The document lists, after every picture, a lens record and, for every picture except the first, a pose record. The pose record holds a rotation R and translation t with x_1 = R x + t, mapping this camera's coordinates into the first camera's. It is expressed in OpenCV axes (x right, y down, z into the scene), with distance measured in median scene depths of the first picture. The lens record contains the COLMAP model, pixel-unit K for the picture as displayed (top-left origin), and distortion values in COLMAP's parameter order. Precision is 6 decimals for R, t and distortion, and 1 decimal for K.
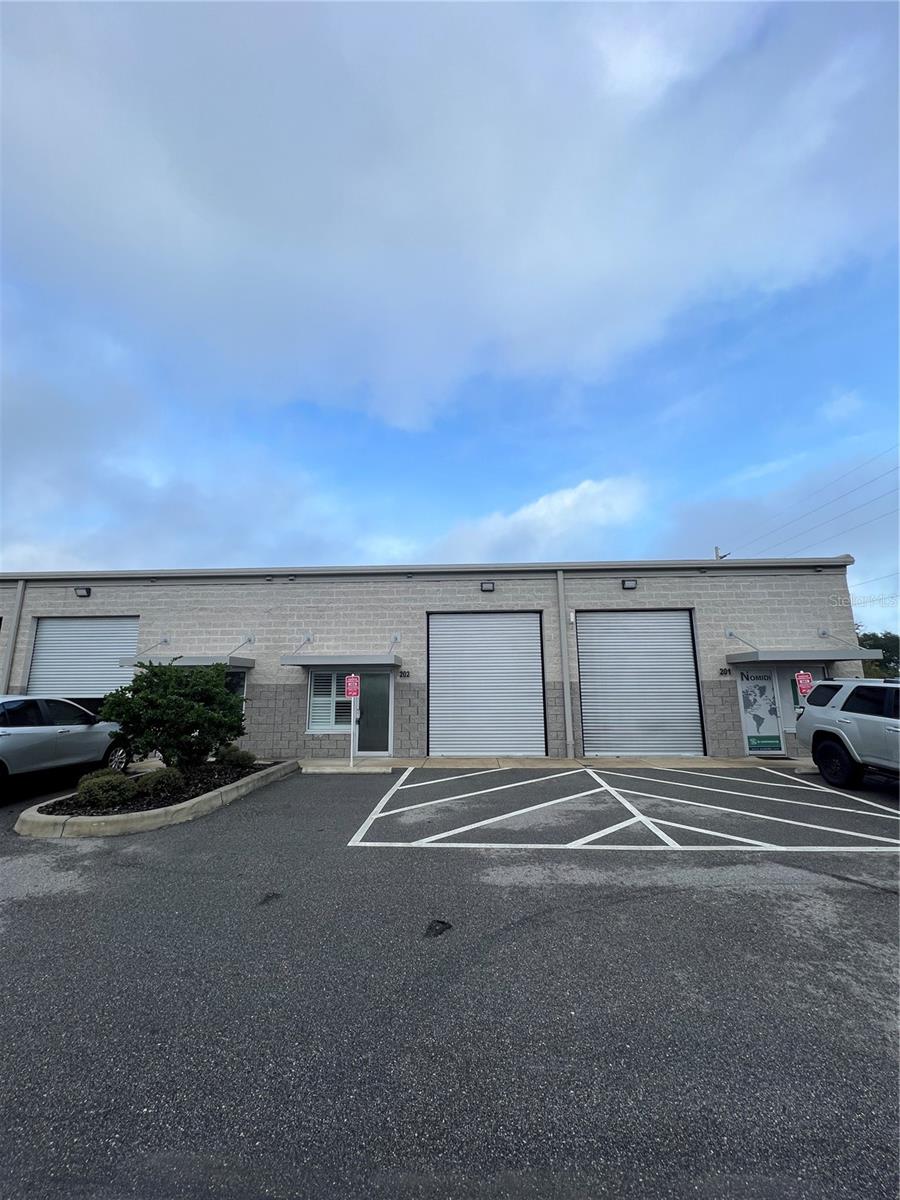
lens RADIAL K [[483.2, 0, 449.8], [0, 483.2, 600.1], [0, 0, 1]] dist [0.001089, 0.000157]
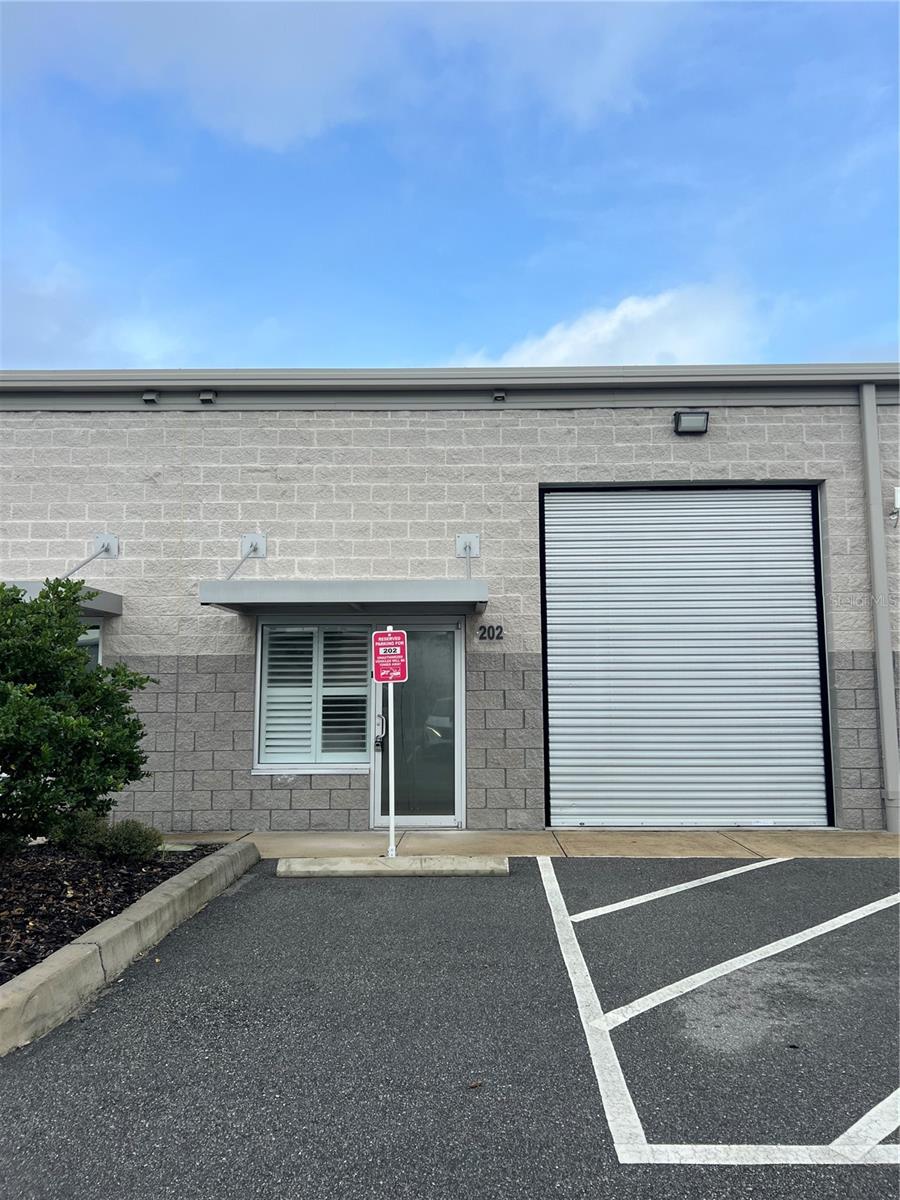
lens RADIAL K [[897.3, 0, 452.3], [0, 897.3, 597.8], [0, 0, 1]] dist [0.043438, -0.015838]
pose [[0.999228, 0.005940, 0.038825, -0.156705], [-0.008845, 0.997138, 0.075087, 0.065810], [-0.038268, -0.075372, 0.996421, 0.234358]]
